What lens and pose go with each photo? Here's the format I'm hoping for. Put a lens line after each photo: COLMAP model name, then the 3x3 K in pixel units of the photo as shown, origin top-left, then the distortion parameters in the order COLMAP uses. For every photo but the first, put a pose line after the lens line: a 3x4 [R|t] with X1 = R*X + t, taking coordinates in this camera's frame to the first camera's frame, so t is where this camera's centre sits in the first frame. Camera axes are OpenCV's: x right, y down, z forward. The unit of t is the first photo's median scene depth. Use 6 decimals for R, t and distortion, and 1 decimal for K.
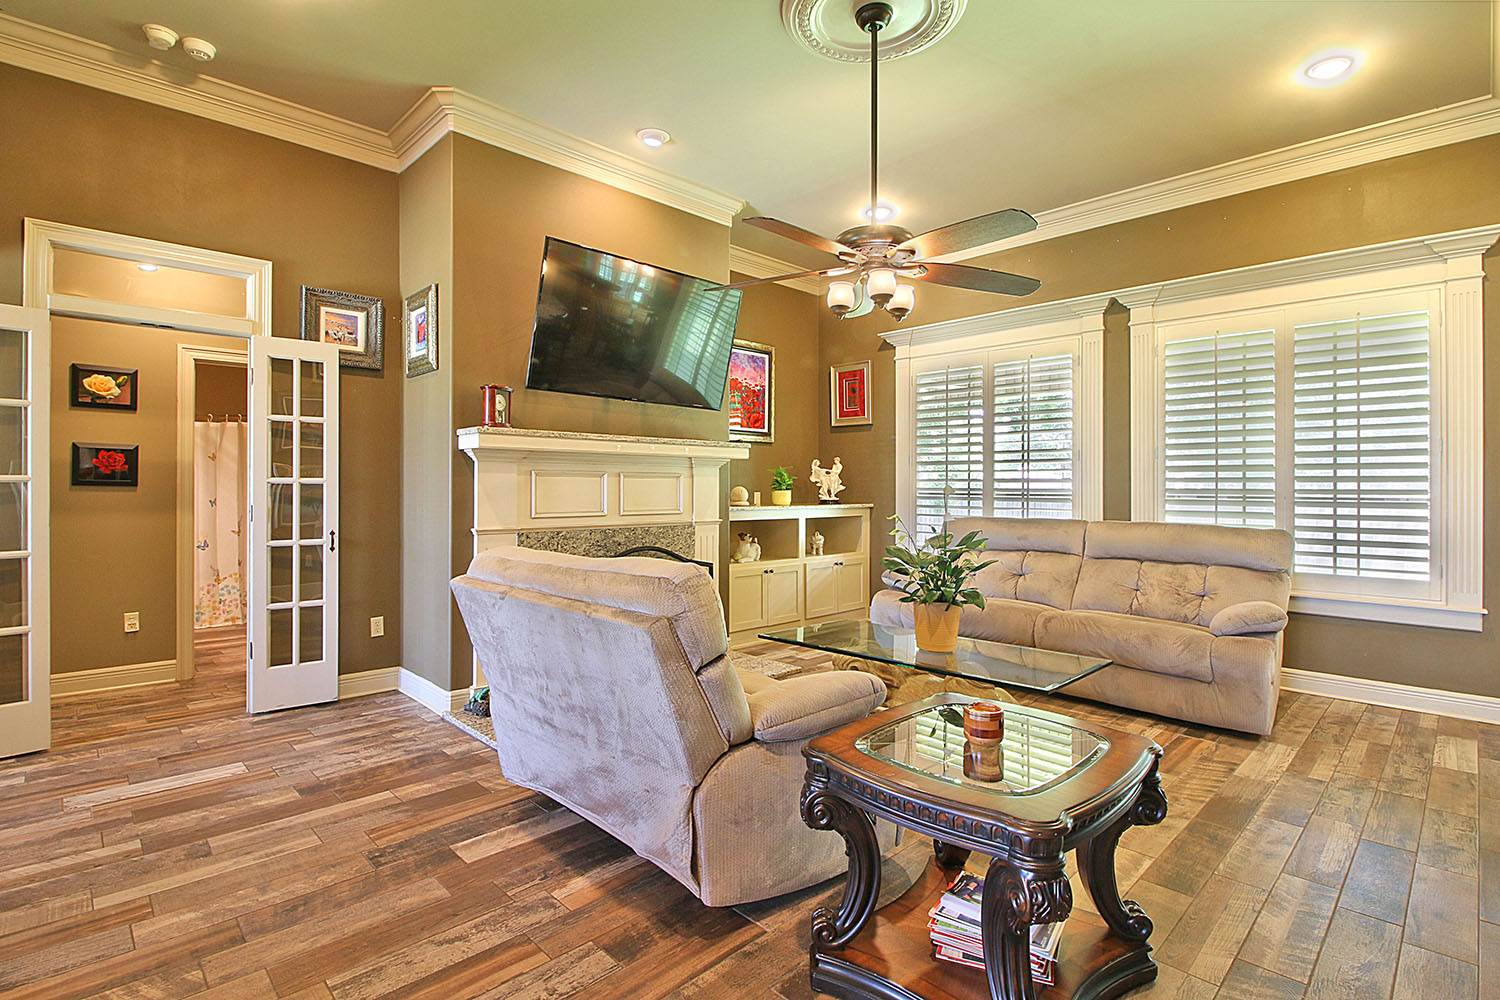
lens RADIAL K [[718.7, 0, 748.0], [0, 718.7, 493.4], [0, 0, 1]] dist [-0.000611, -0.012866]
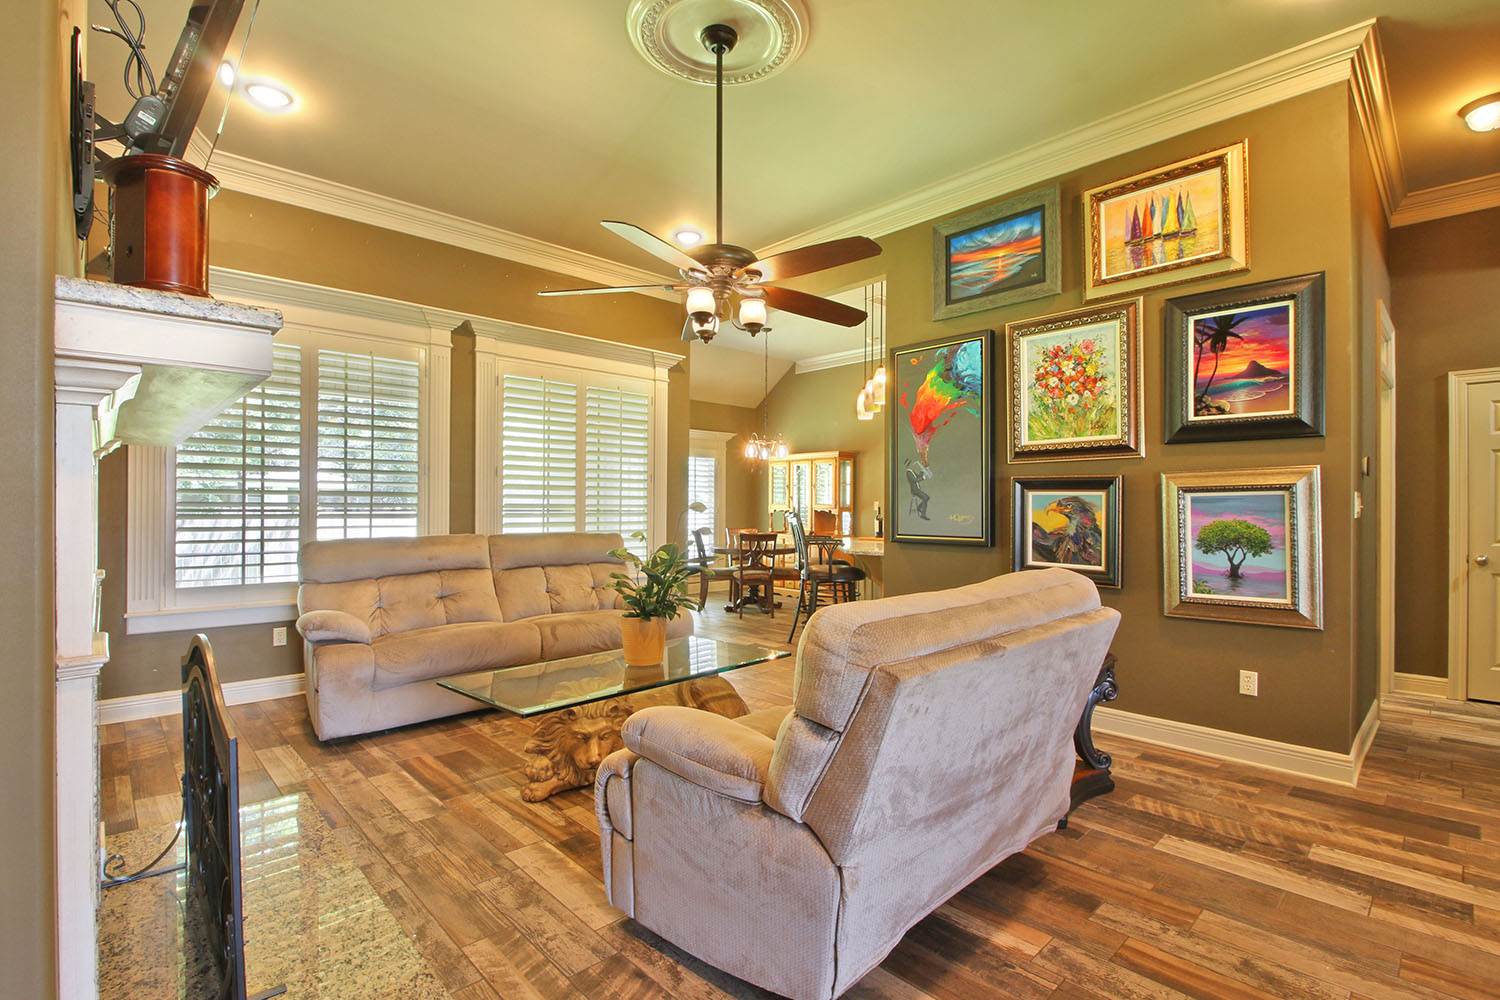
lens RADIAL K [[696.4, 0, 750.0], [0, 696.4, 500.0], [0, 0, 1]] dist [-0.018804, -0.000513]
pose [[0.019896, 0.004420, 0.999792, -0.476505], [0.001358, 0.999989, -0.004447, -0.006498], [-0.999801, 0.001446, 0.019890, 0.552746]]
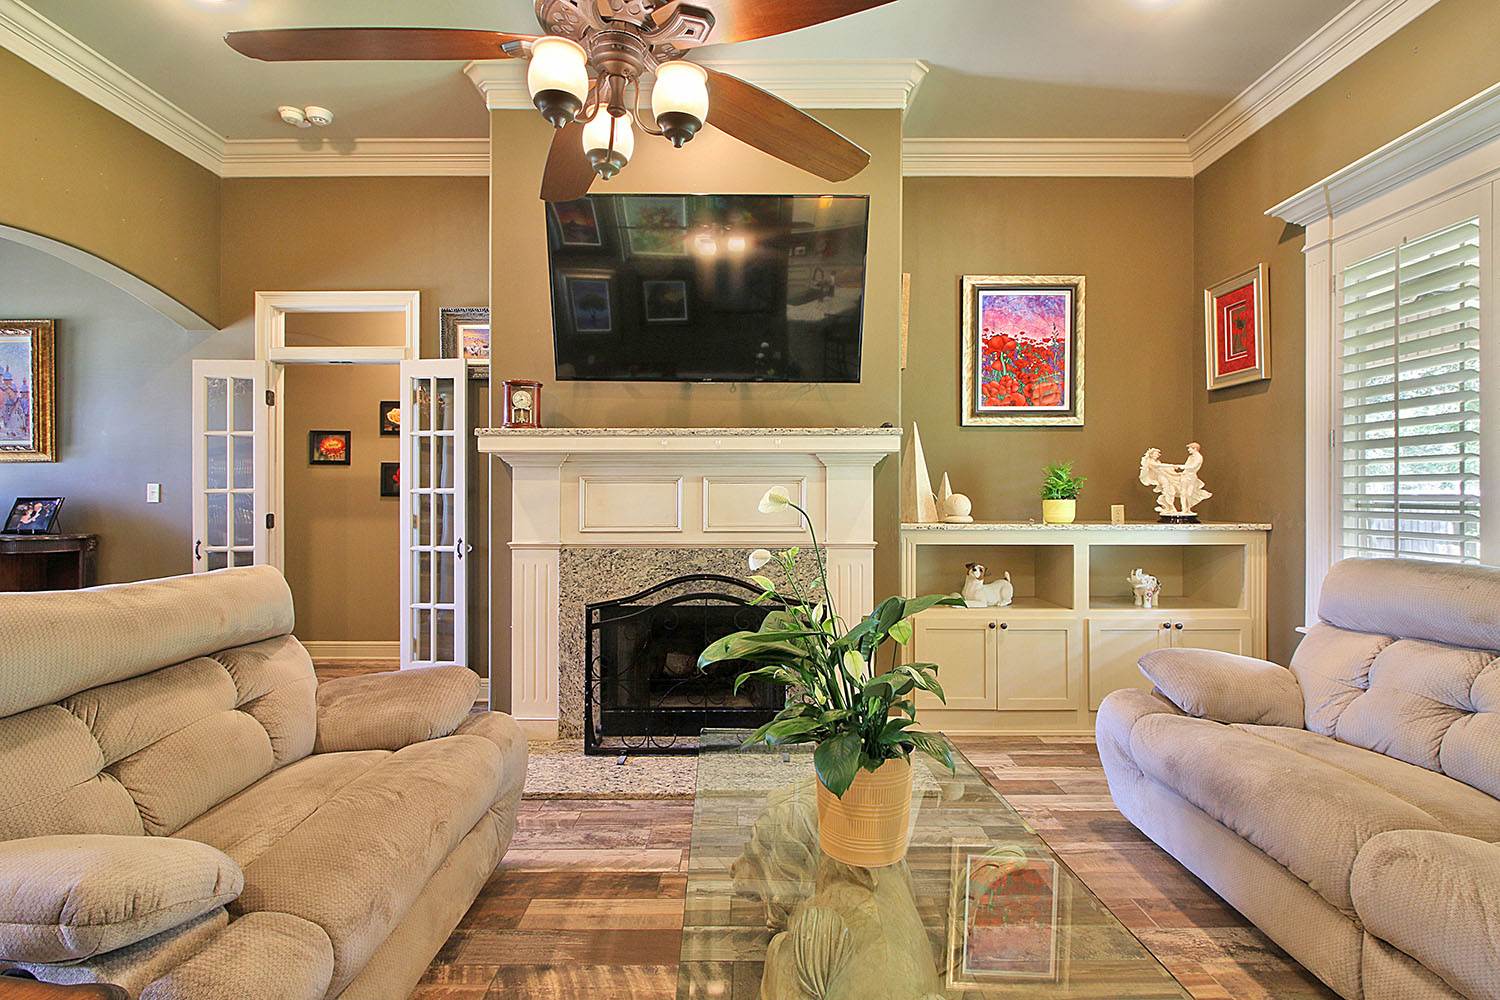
lens RADIAL K [[727.4, 0, 758.2], [0, 727.4, 504.8], [0, 0, 1]] dist [0.004703, -0.019658]
pose [[0.719005, 0.002342, -0.695001, 0.352377], [-0.001746, 0.999997, 0.001564, -0.000192], [0.695003, 0.000089, 0.719007, 0.415965]]
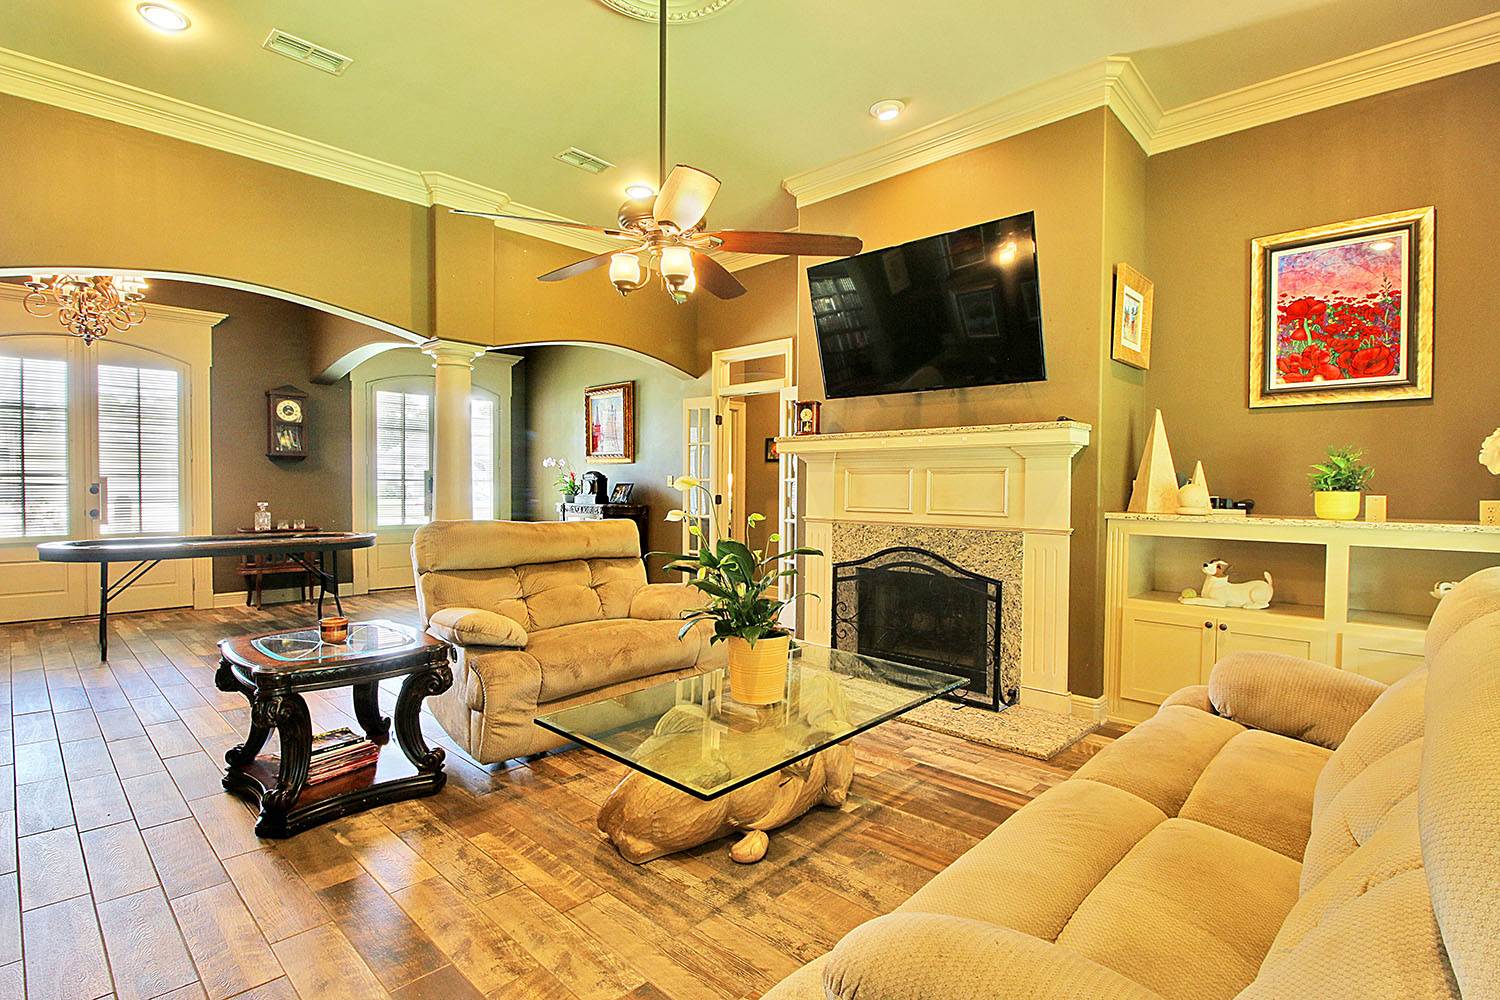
lens RADIAL K [[727.4, 0, 758.2], [0, 727.4, 504.8], [0, 0, 1]] dist [0.004703, -0.019658]
pose [[0.030975, 0.022756, -0.999261, 0.664957], [-0.015603, 0.999630, 0.022281, 0.000699], [0.999398, 0.014901, 0.031319, 0.650015]]
